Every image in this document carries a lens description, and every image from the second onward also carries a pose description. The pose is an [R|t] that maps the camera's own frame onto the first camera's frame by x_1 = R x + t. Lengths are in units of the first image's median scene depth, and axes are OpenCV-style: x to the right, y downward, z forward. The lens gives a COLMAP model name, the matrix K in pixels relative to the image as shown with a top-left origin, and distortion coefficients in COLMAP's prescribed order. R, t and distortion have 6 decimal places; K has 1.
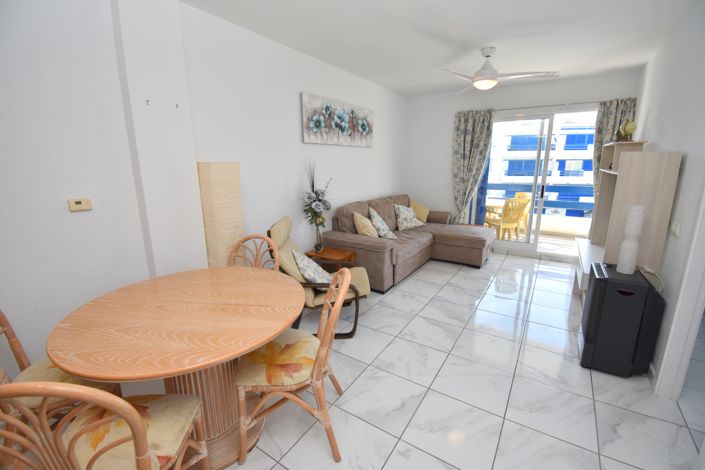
lens RADIAL K [[310.2, 0, 352.5], [0, 310.2, 235.0], [0, 0, 1]] dist [0.013995, -0.020716]
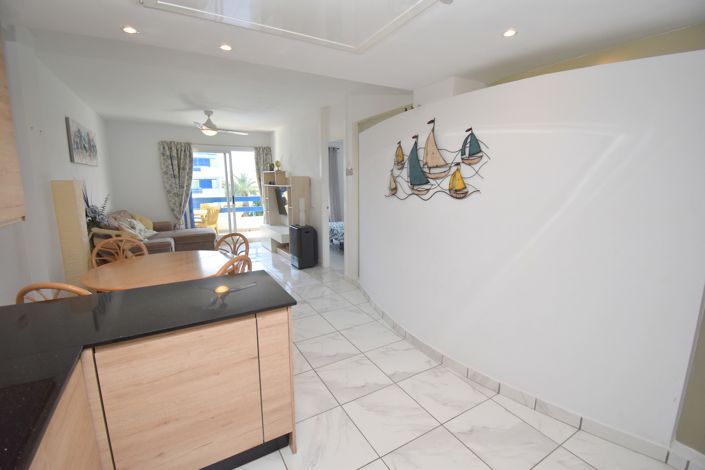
lens RADIAL K [[310.2, 0, 352.5], [0, 310.2, 235.0], [0, 0, 1]] dist [0.013995, -0.020716]
pose [[0.455188, -0.149037, 0.877834, -0.482691], [0.200526, 0.977723, 0.062016, 0.052111], [-0.867521, 0.147800, 0.474934, -0.212447]]
